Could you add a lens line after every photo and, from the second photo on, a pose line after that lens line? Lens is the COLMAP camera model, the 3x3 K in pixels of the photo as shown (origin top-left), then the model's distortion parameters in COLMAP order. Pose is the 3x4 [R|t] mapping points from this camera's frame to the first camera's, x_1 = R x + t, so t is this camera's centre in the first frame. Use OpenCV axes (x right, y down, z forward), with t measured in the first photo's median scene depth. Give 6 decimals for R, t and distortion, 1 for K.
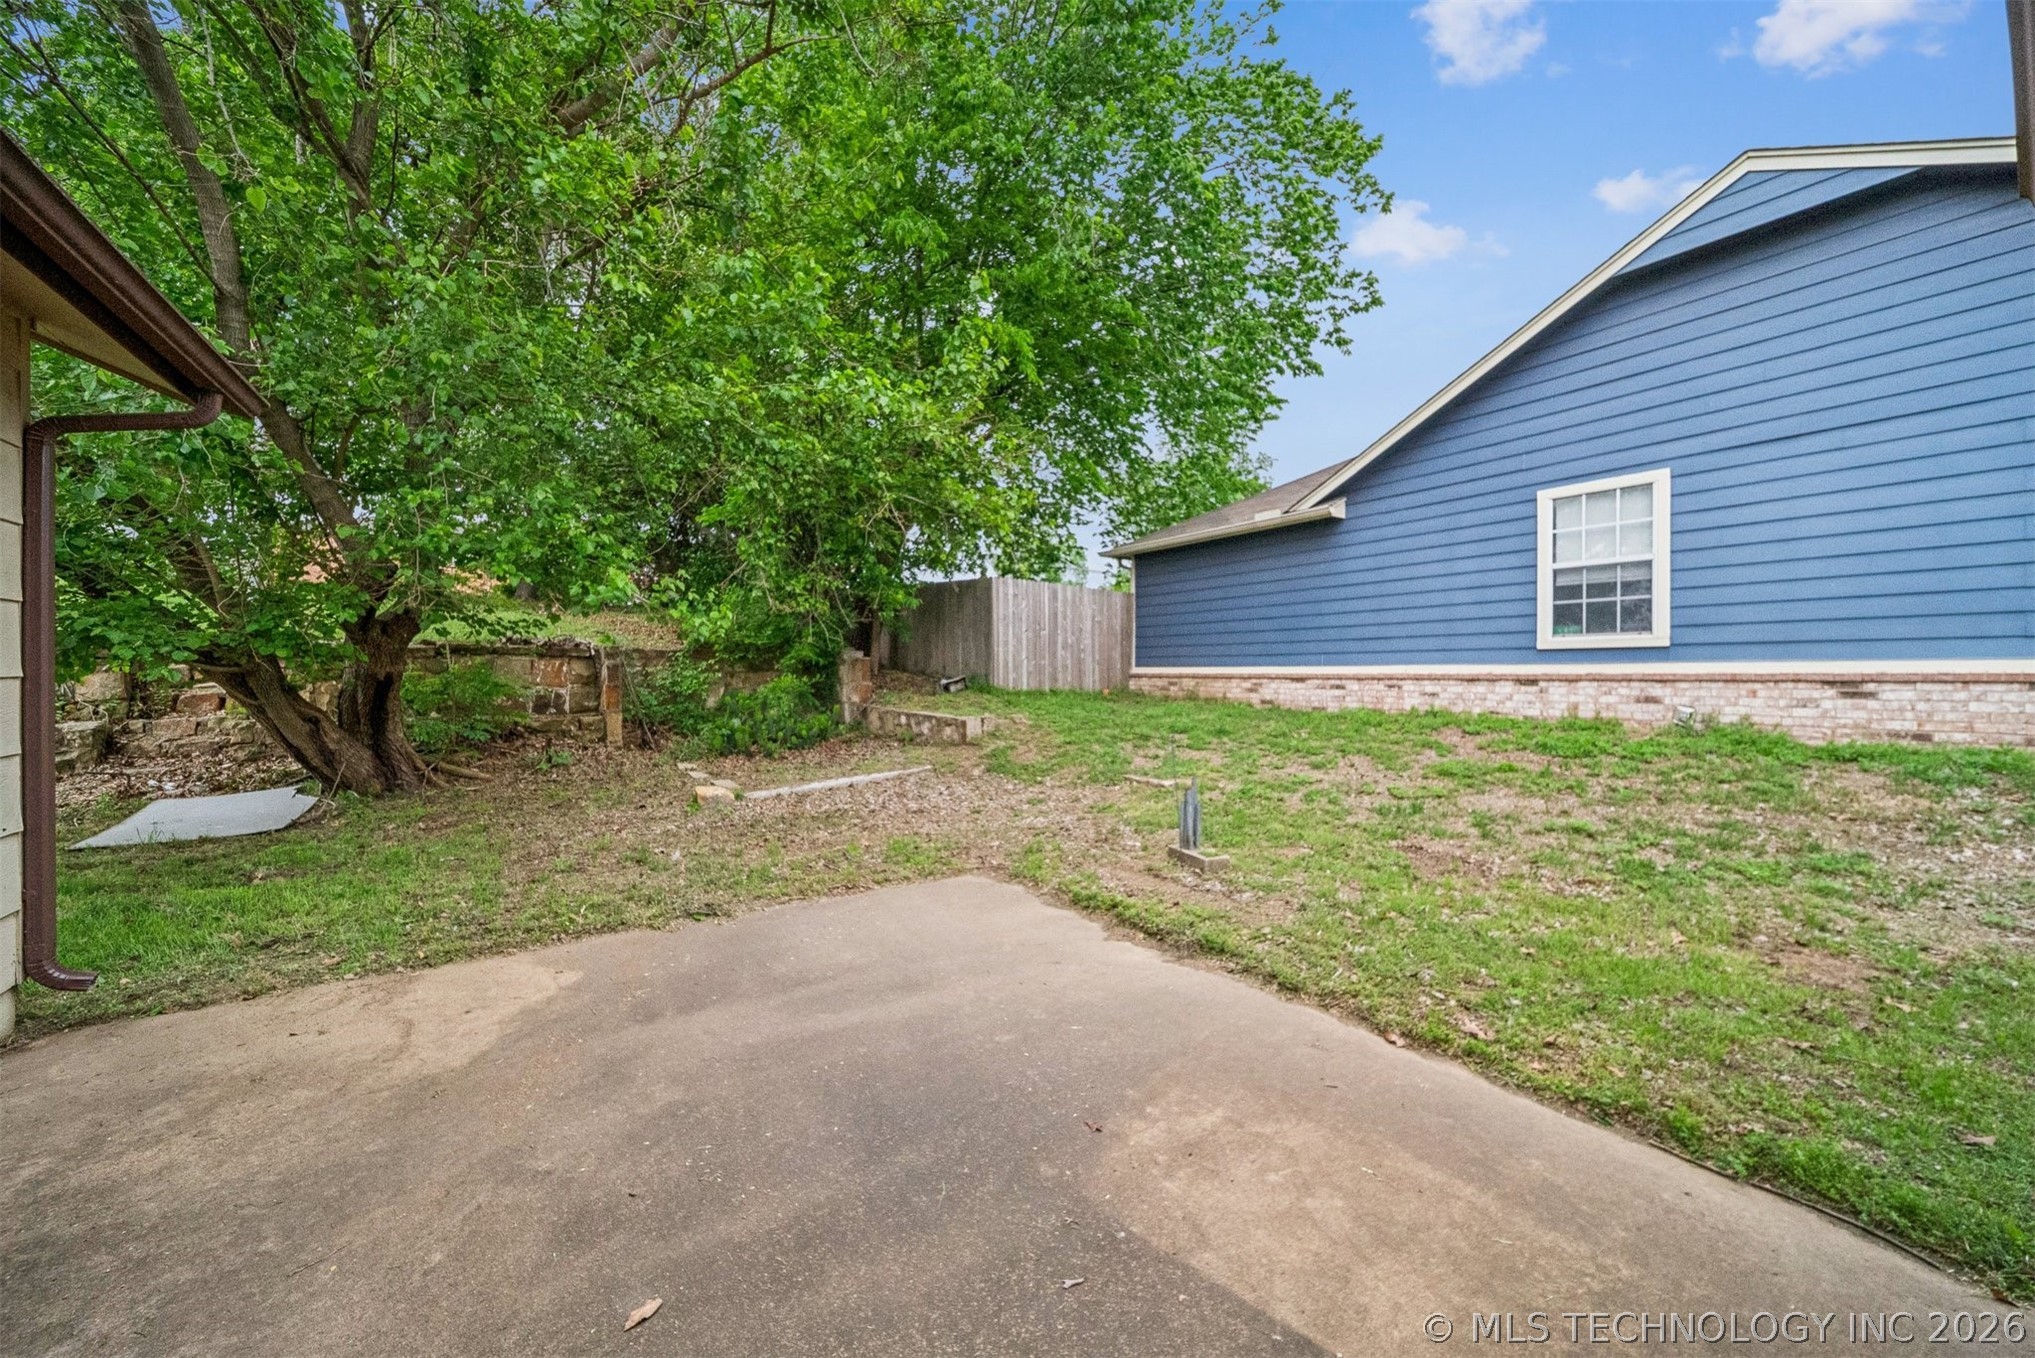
lens RADIAL K [[746.6, 0, 1016.7], [0, 746.6, 663.3], [0, 0, 1]] dist [-0.001407, -0.000298]
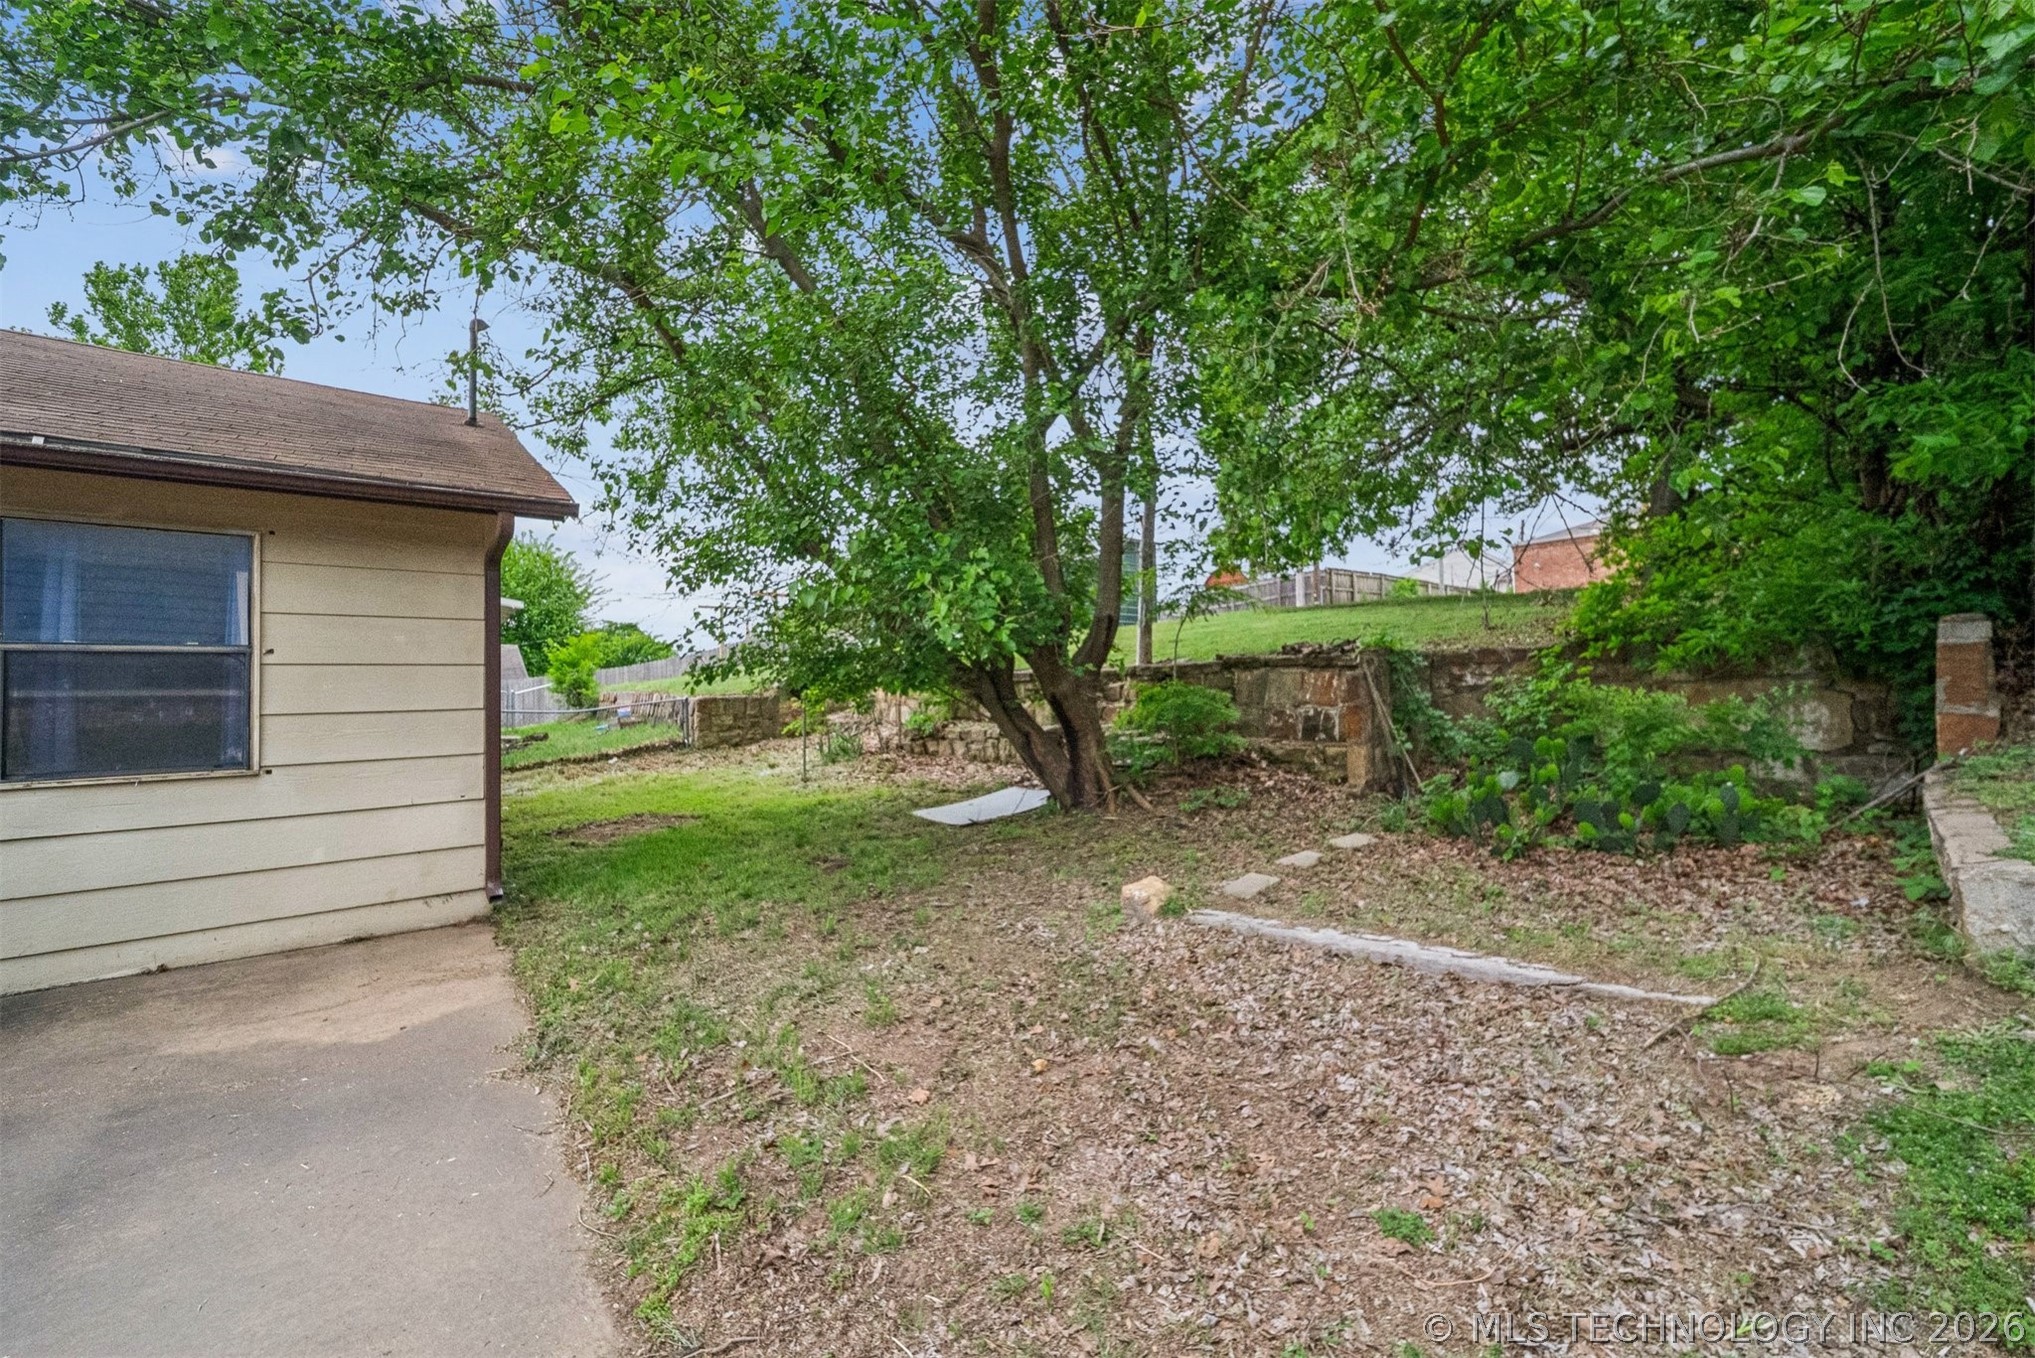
lens RADIAL K [[746.6, 0, 1016.7], [0, 746.6, 663.3], [0, 0, 1]] dist [-0.001407, -0.000298]
pose [[0.071171, -0.031155, -0.996977, 0.434317], [0.028883, 0.999157, -0.029162, 0.001381], [0.997046, -0.026721, 0.072011, 1.881821]]
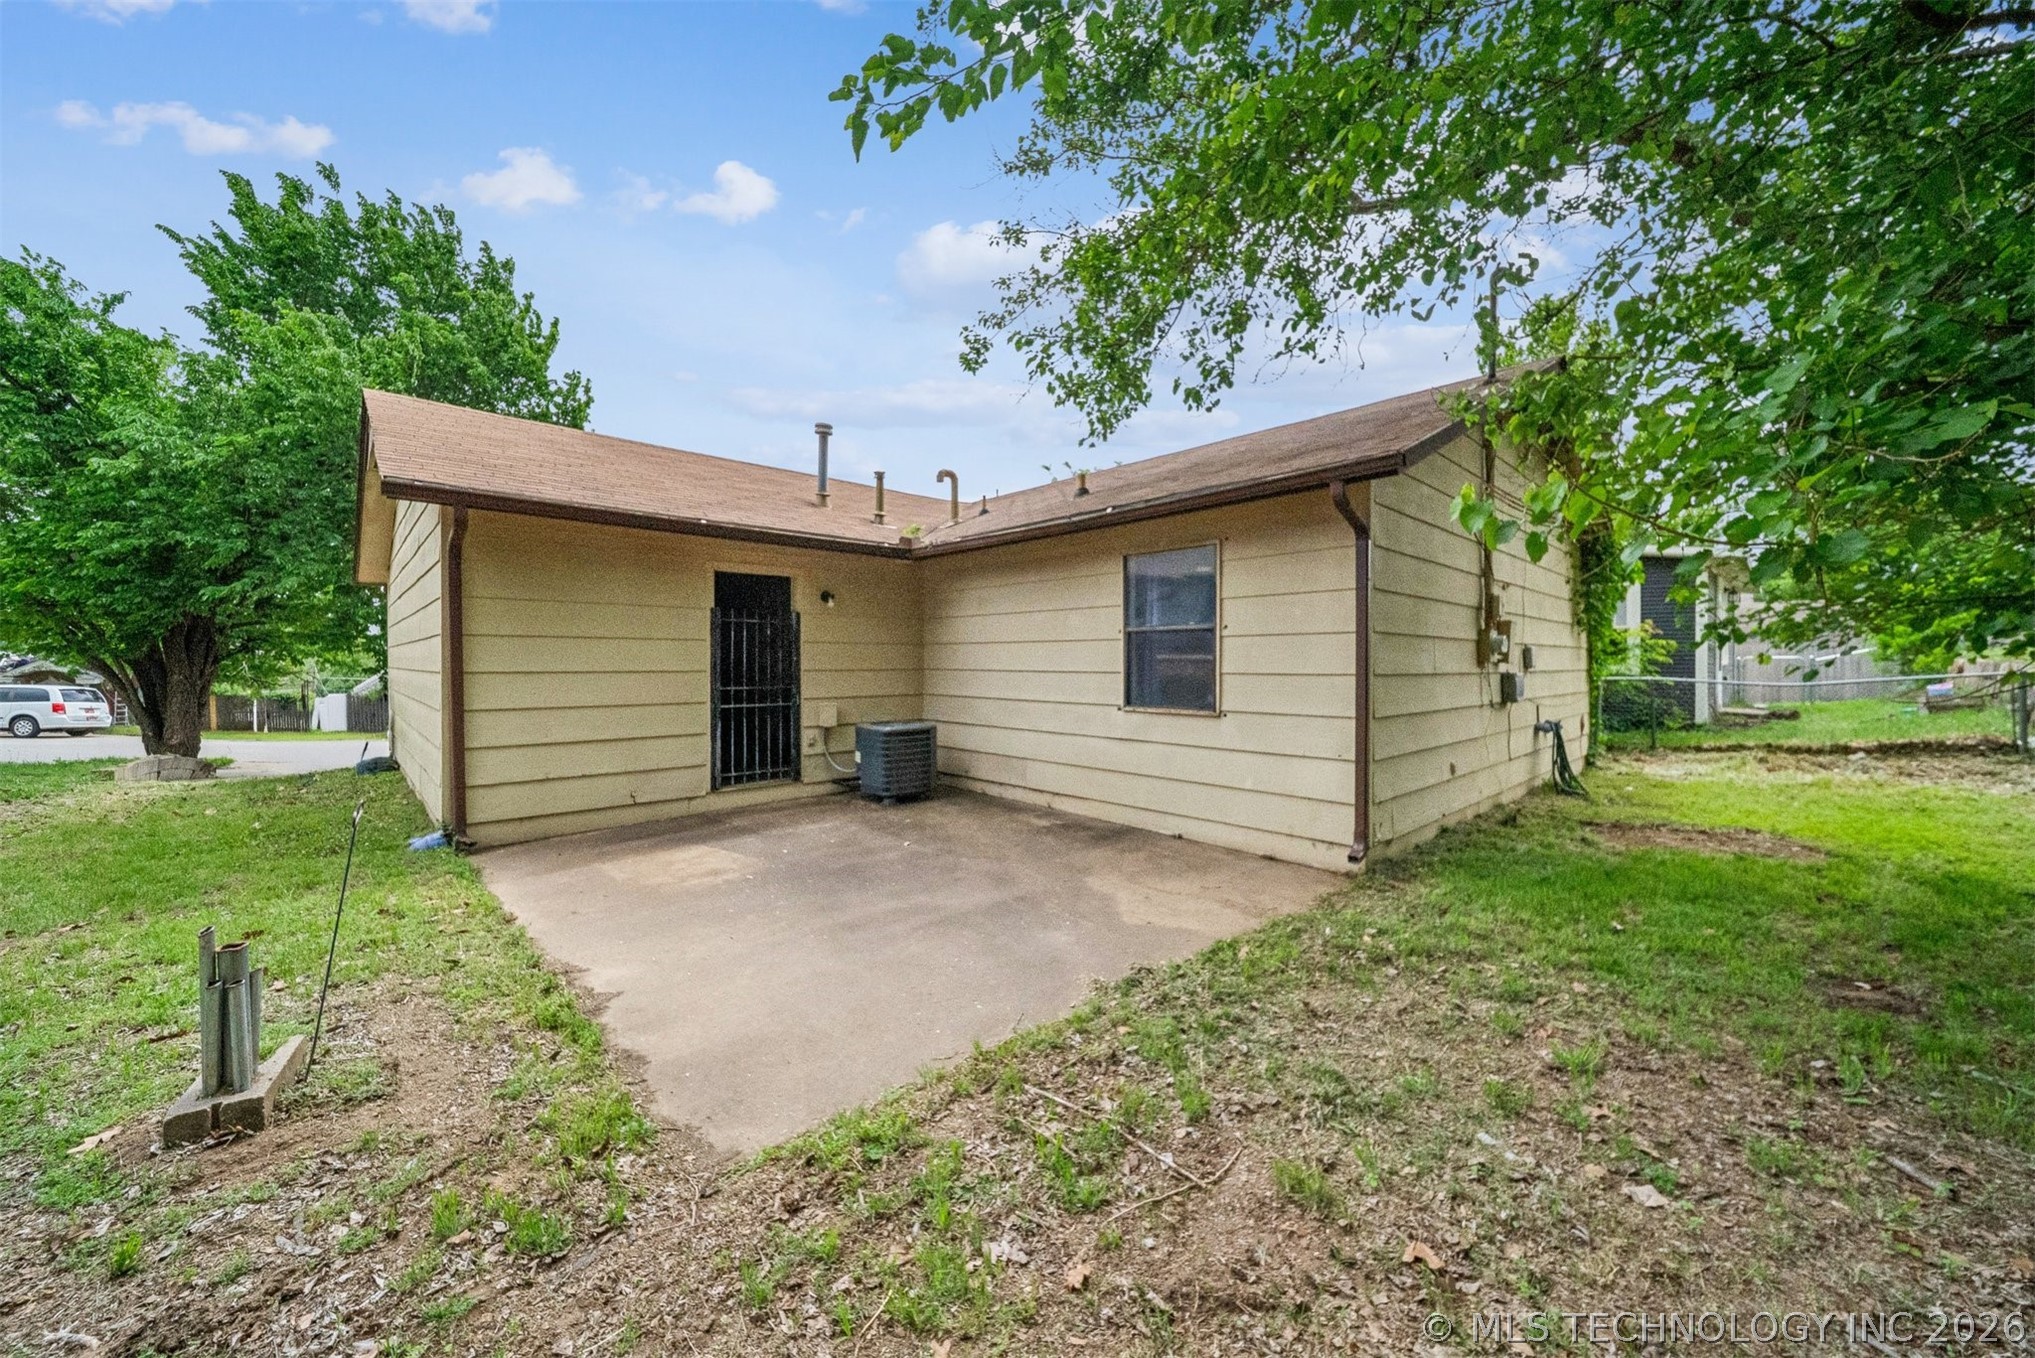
lens RADIAL K [[724.2, 0, 1017.5], [0, 724.2, 679.0], [0, 0, 1]] dist [-0.000179, -0.000036]
pose [[-0.988261, 0.003648, -0.152731, -0.247637], [0.001712, 0.999916, 0.012811, 0.006221], [0.152764, 0.012399, -0.988185, 2.310178]]
